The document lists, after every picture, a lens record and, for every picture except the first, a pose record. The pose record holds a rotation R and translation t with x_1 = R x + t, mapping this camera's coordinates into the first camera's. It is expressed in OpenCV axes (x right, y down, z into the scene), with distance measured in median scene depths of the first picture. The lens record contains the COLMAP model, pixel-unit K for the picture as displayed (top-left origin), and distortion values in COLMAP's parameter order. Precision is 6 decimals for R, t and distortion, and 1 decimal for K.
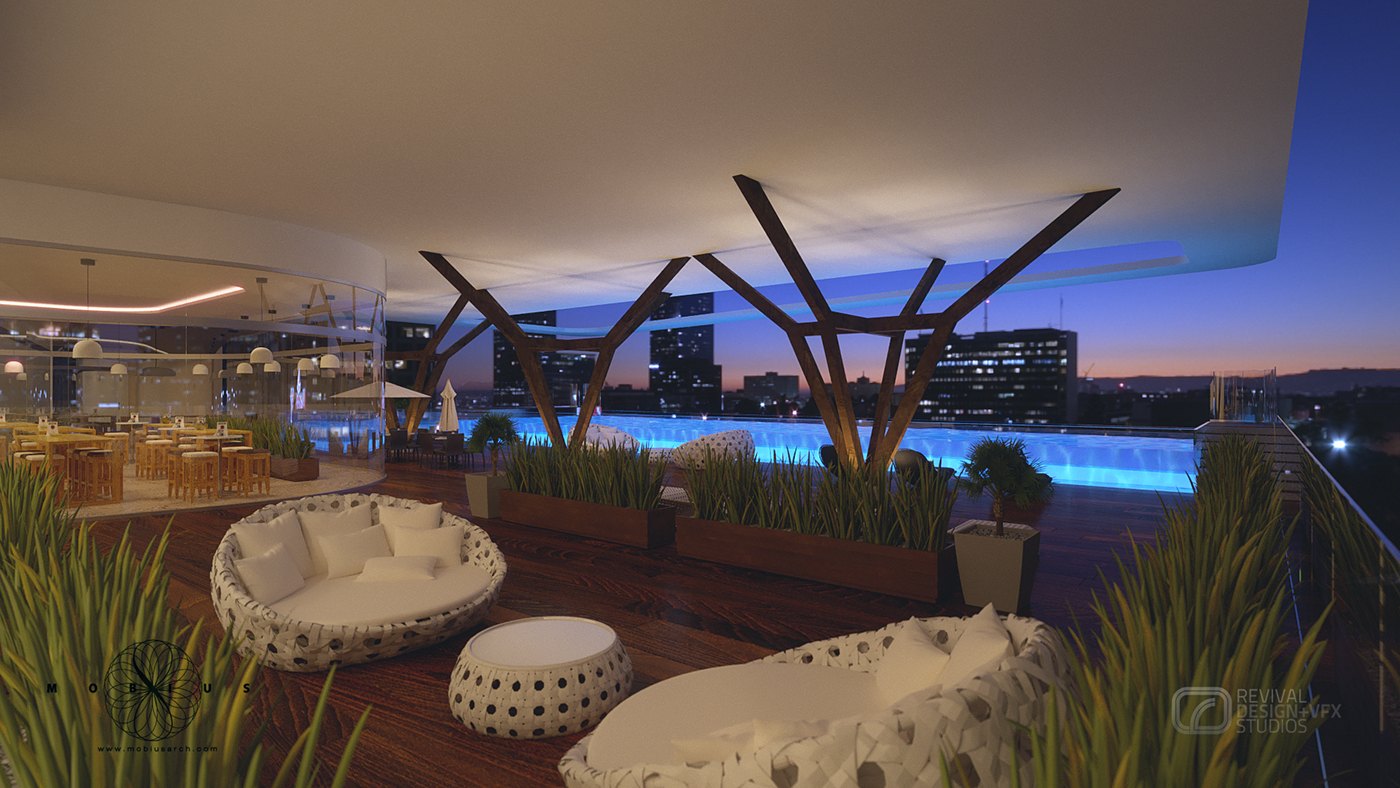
lens RADIAL K [[706.5, 0, 700.0], [0, 706.5, 394.0], [0, 0, 1]] dist [0.000752, -0.000303]
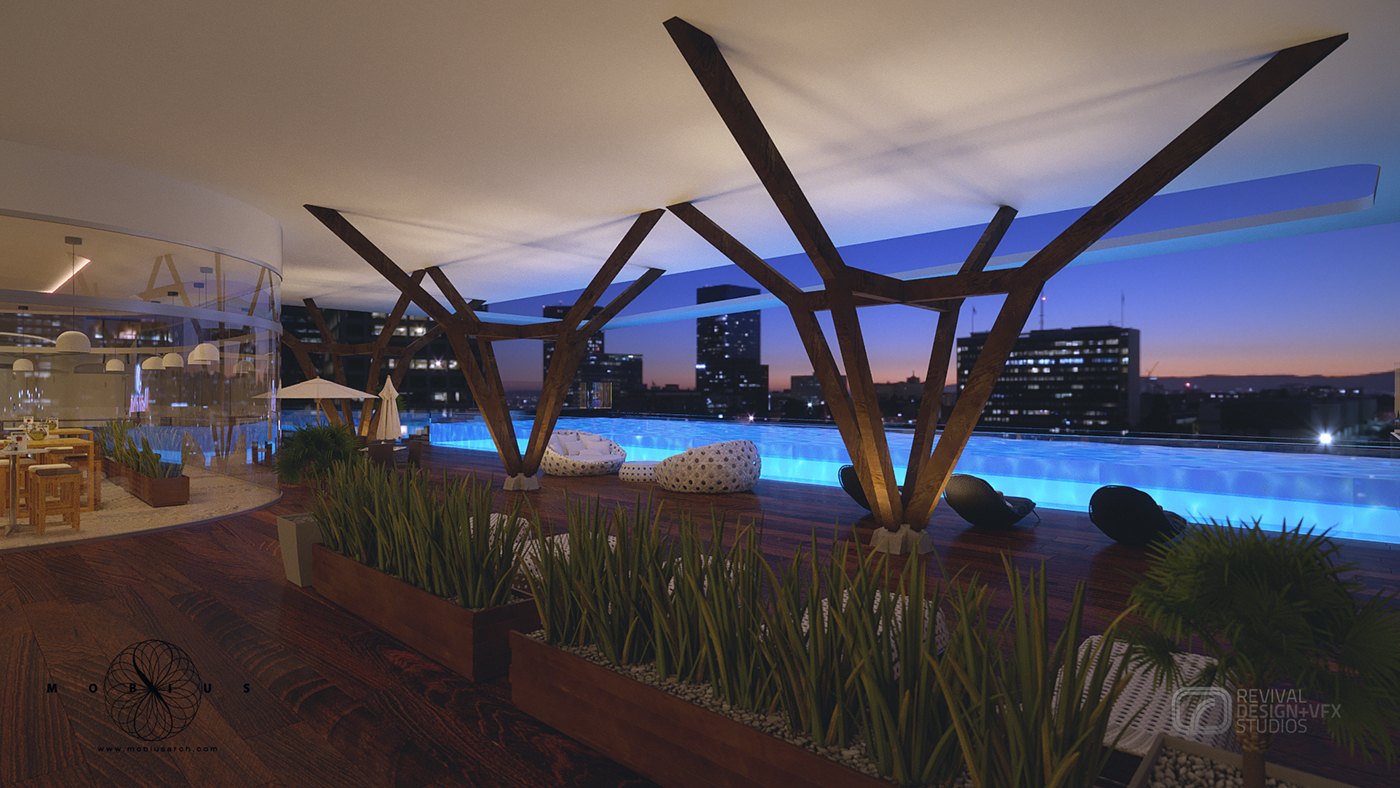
lens RADIAL K [[706.5, 0, 700.0], [0, 706.5, 394.0], [0, 0, 1]] dist [0.000752, -0.000303]
pose [[0.997810, -0.000082, -0.066138, 0.056269], [0.000080, 1.000000, -0.000032, -0.000019], [0.066138, 0.000027, 0.997810, 0.203168]]
